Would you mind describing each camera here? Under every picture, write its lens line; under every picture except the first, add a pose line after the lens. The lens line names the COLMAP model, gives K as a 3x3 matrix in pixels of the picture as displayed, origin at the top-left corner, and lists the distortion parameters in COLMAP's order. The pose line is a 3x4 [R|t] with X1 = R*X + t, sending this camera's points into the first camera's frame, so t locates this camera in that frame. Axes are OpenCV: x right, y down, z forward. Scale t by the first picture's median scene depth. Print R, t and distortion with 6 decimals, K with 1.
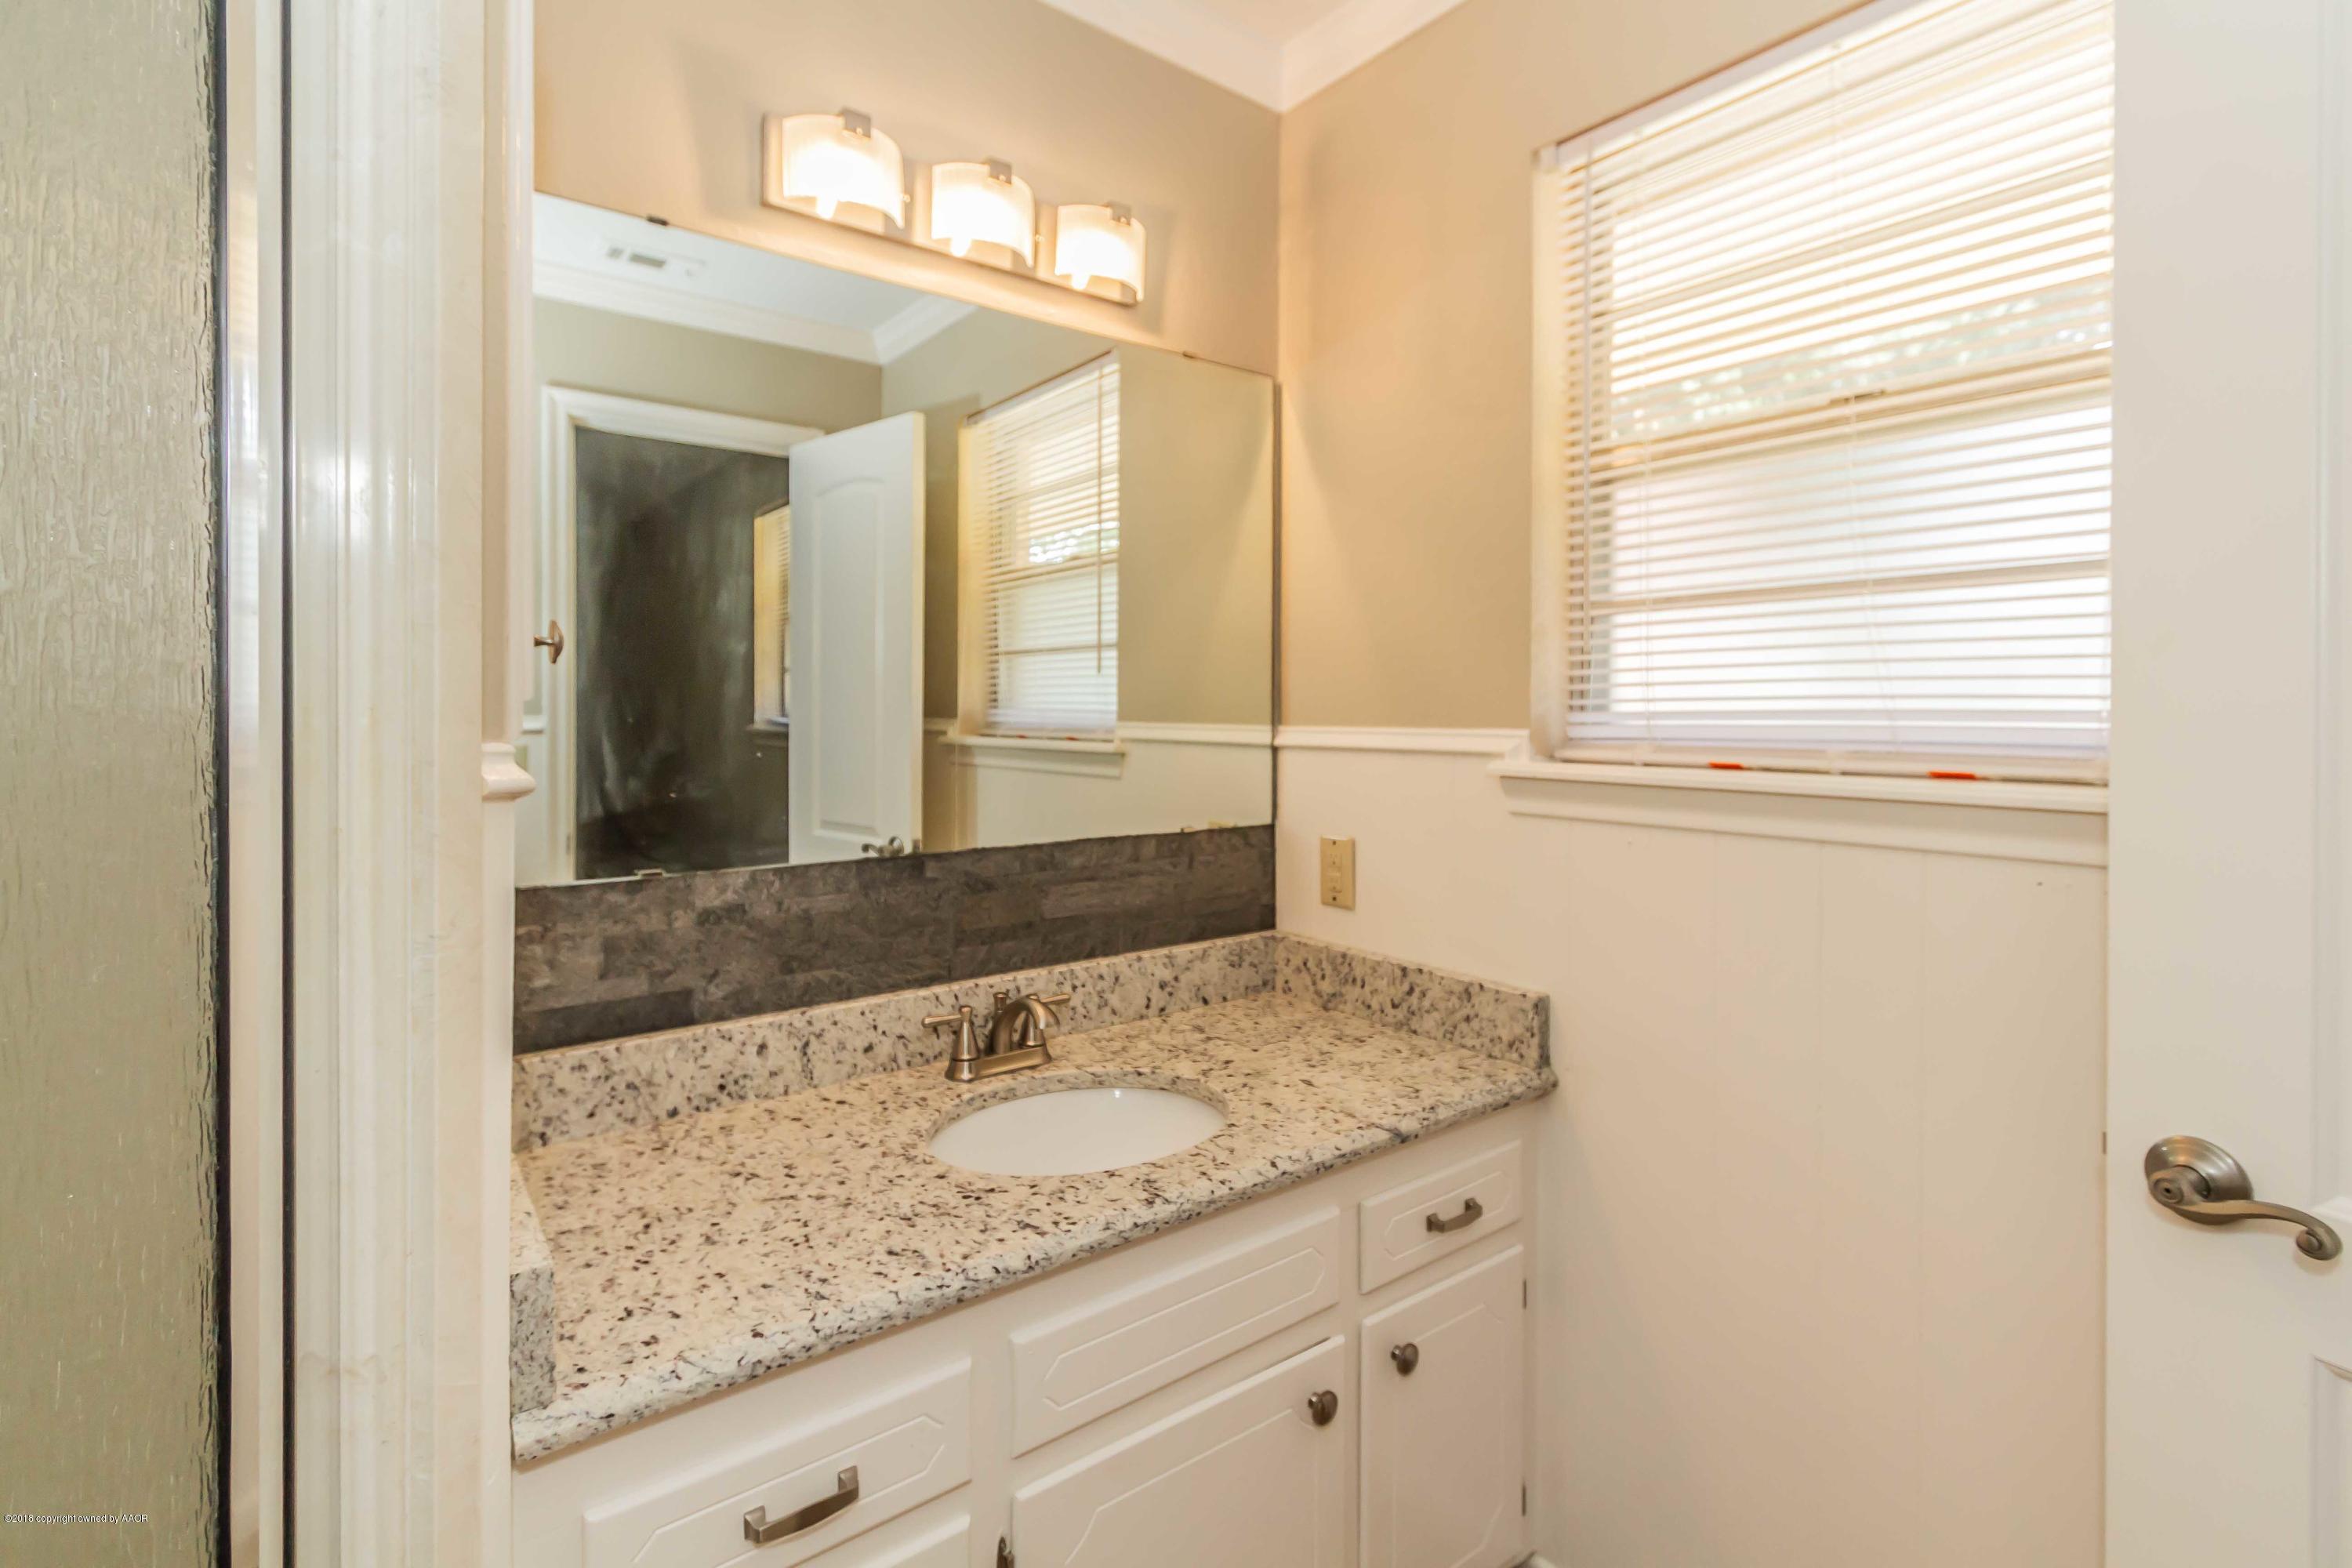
lens RADIAL K [[1042.8, 0, 1168.2], [0, 1042.8, 721.7], [0, 0, 1]] dist [0.000980, -0.000168]
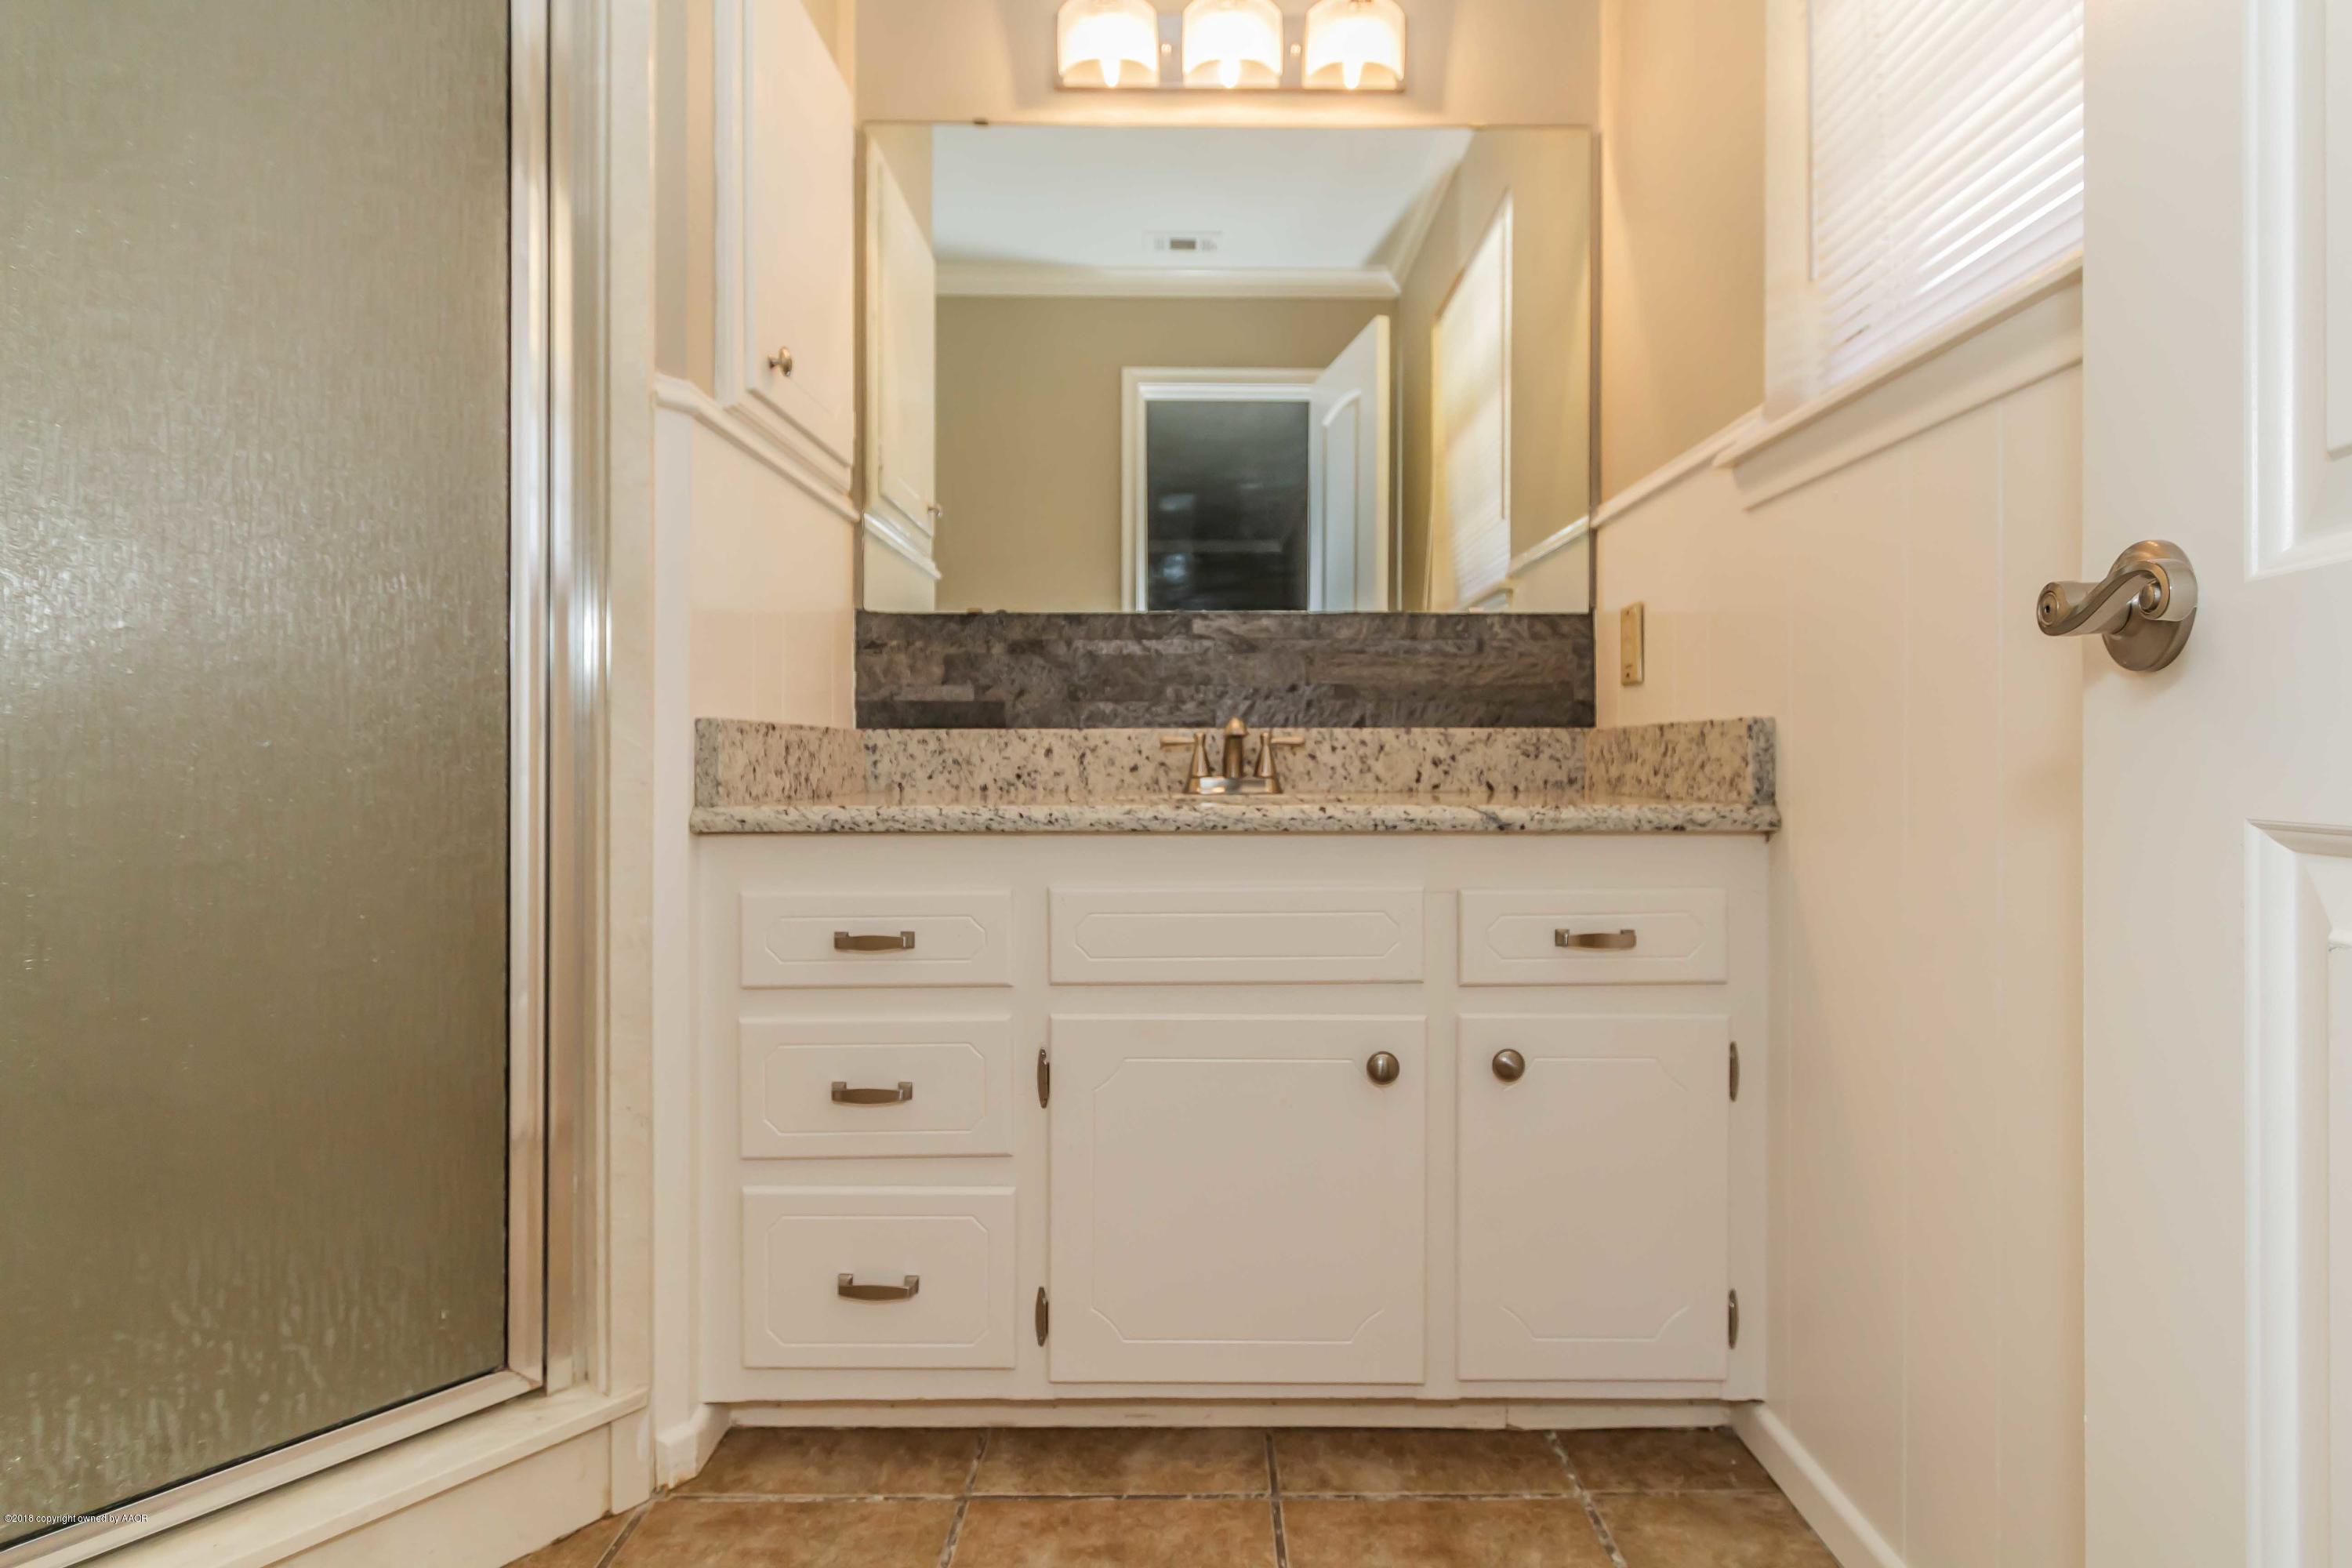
lens RADIAL K [[1062.7, 0, 1244.9], [0, 1062.7, 759.9], [0, 0, 1]] dist [-0.004425, -0.000412]
pose [[0.810557, 0.000911, -0.585658, 0.529724], [-0.006769, 0.999947, -0.007814, 0.312411], [0.585620, 0.010298, 0.810520, 0.086210]]
